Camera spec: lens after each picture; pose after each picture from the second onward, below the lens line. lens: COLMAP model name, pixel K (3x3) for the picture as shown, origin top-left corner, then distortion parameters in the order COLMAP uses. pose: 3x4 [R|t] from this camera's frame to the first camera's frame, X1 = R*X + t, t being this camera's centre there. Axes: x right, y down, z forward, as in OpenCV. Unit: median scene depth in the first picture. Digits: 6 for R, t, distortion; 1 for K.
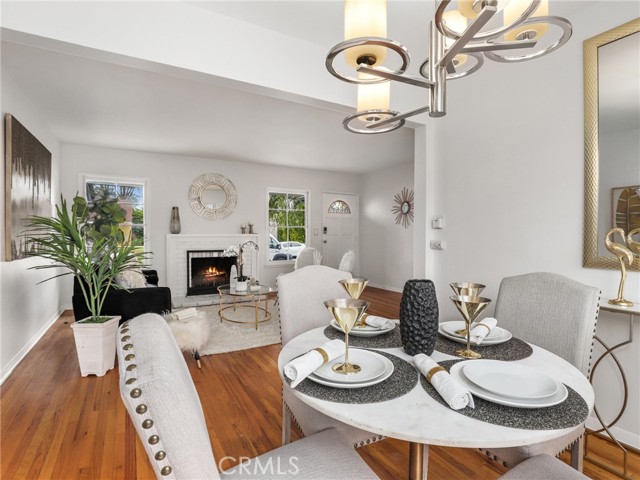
lens RADIAL K [[332.8, 0, 320.8], [0, 332.8, 241.1], [0, 0, 1]] dist [-0.014709, 0.002422]
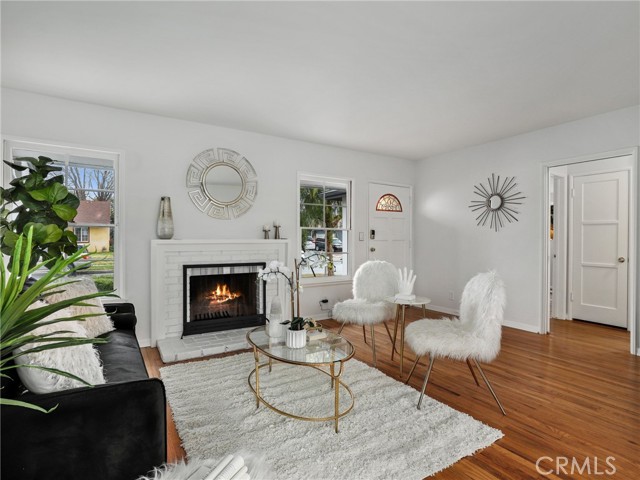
lens RADIAL K [[332.8, 0, 324.7], [0, 332.8, 240.2], [0, 0, 1]] dist [-0.014709, 0.002422]
pose [[0.998767, -0.000752, 0.049632, -0.155152], [0.001614, 0.999848, -0.017334, -0.007724], [-0.049611, 0.017392, 0.998617, 0.329988]]
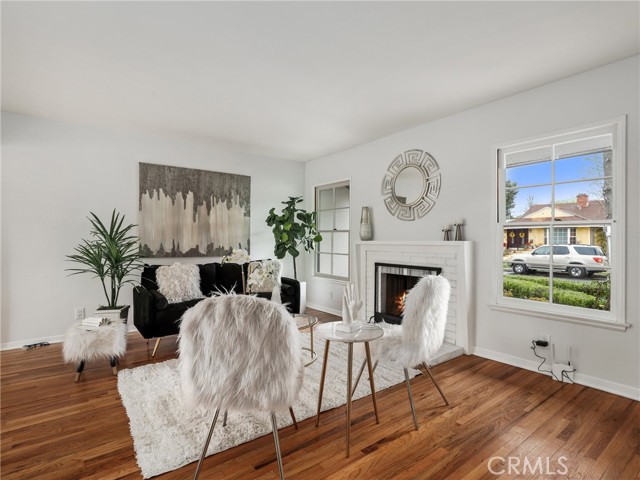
lens RADIAL K [[332.8, 0, 326.4], [0, 332.8, 240.4], [0, 0, 1]] dist [-0.014709, 0.002422]
pose [[0.126699, 0.000298, -0.991941, 0.321711], [-0.018869, 0.999820, -0.002109, -0.017738], [0.991762, 0.018984, 0.126682, 0.760441]]
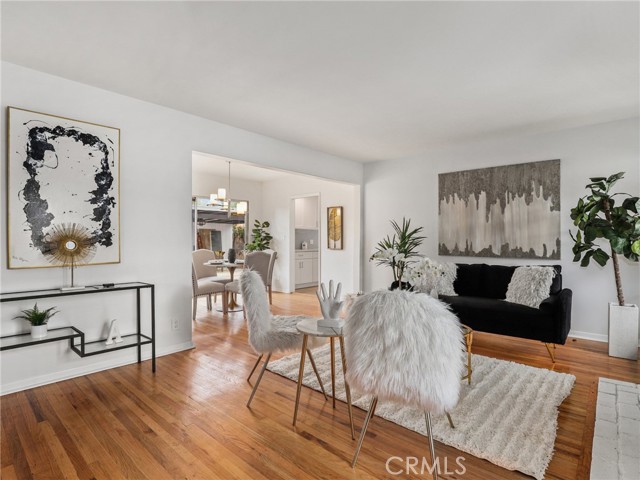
lens RADIAL K [[332.8, 0, 321.3], [0, 332.8, 237.9], [0, 0, 1]] dist [-0.014709, 0.002422]
pose [[-0.950972, -0.006421, -0.309210, 0.116732], [-0.010777, 0.999865, 0.012383, -0.024442], [0.309089, 0.015108, -0.950913, 1.144638]]
